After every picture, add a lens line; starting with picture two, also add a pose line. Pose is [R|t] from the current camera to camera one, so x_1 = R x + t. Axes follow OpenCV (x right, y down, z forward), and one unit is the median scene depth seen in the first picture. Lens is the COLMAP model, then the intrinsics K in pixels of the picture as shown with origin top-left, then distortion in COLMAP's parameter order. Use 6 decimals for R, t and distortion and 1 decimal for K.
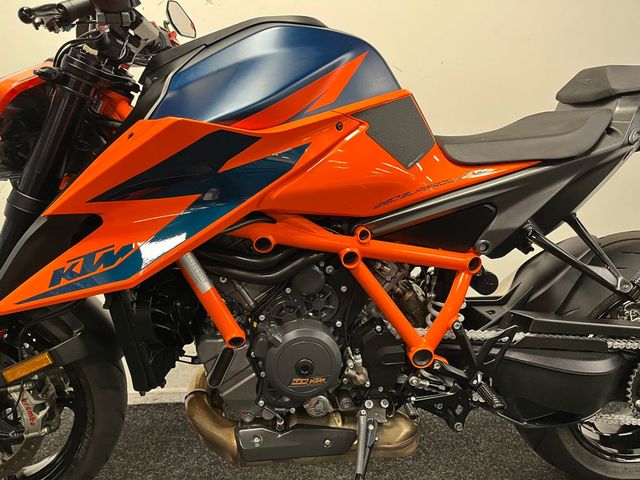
lens RADIAL K [[486.9, 0, 314.4], [0, 486.9, 241.6], [0, 0, 1]] dist [0.066367, -0.085822]
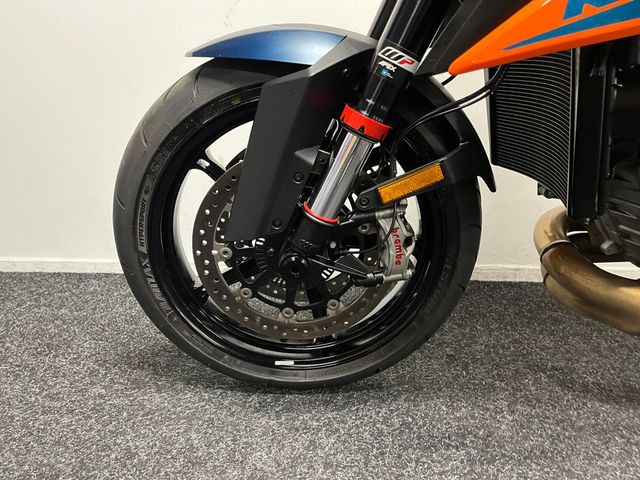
lens RADIAL K [[486.9, 0, 313.9], [0, 486.9, 240.7], [0, 0, 1]] dist [0.066367, -0.085822]
pose [[0.991153, 0.035249, -0.127960, -0.608837], [-0.014416, 0.986977, 0.160215, 0.217878], [0.131941, -0.156953, 0.978753, 0.247791]]
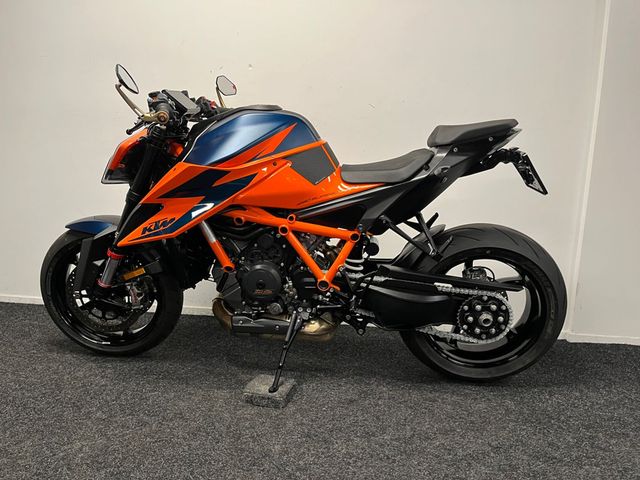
lens RADIAL K [[486.9, 0, 322.1], [0, 486.9, 242.8], [0, 0, 1]] dist [0.066367, -0.085822]
pose [[0.975789, 0.058077, -0.210860, 0.610486], [-0.047263, 0.997313, 0.055973, -0.030496], [0.213544, -0.044652, 0.975912, -0.834124]]
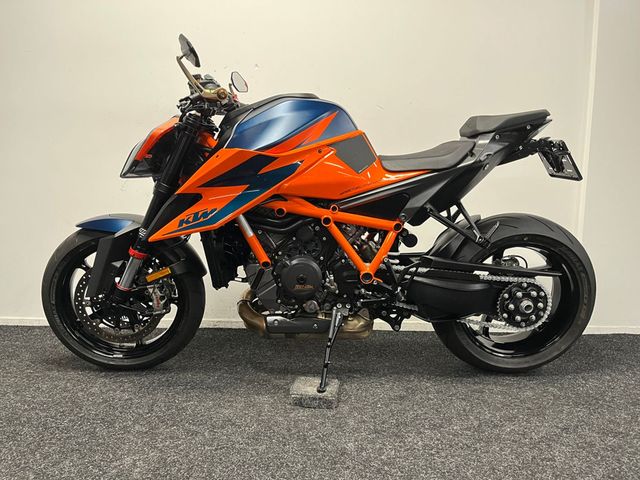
lens RADIAL K [[486.9, 0, 318.2], [0, 486.9, 242.1], [0, 0, 1]] dist [0.066367, -0.085822]
pose [[0.996658, 0.020716, -0.079022, 0.183205], [-0.021726, 0.999693, -0.011949, 0.133010], [0.078750, 0.013625, 0.996801, -0.833159]]
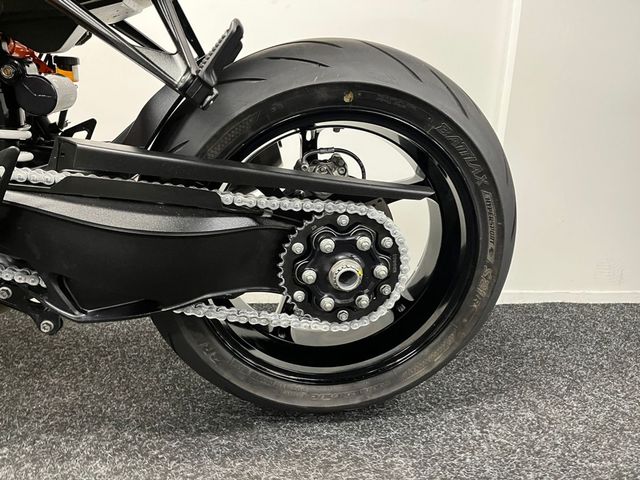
lens RADIAL K [[486.9, 0, 322.2], [0, 486.9, 245.1], [0, 0, 1]] dist [0.066367, -0.085822]
pose [[0.998929, 0.028547, 0.036420, 0.780084], [-0.032566, 0.992831, 0.115003, 0.212758], [-0.032876, -0.116066, 0.992697, 0.400548]]
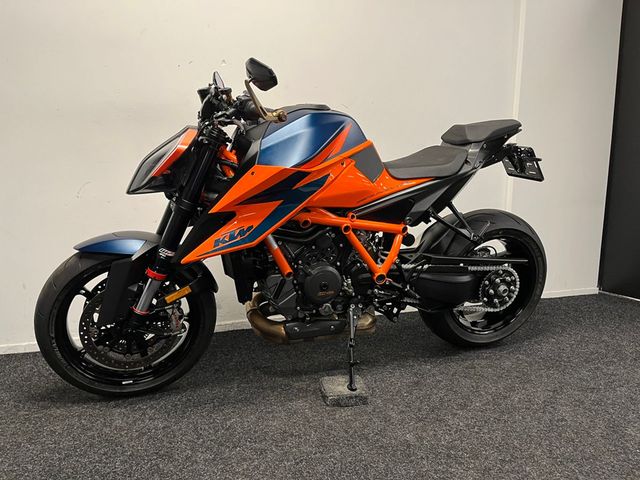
lens RADIAL K [[486.9, 0, 317.6], [0, 486.9, 242.9], [0, 0, 1]] dist [0.066367, -0.085822]
pose [[0.978294, -0.042268, 0.202866, -0.421645], [0.032122, 0.998075, 0.053050, -0.017131], [-0.204718, -0.045382, 0.977768, -0.857991]]
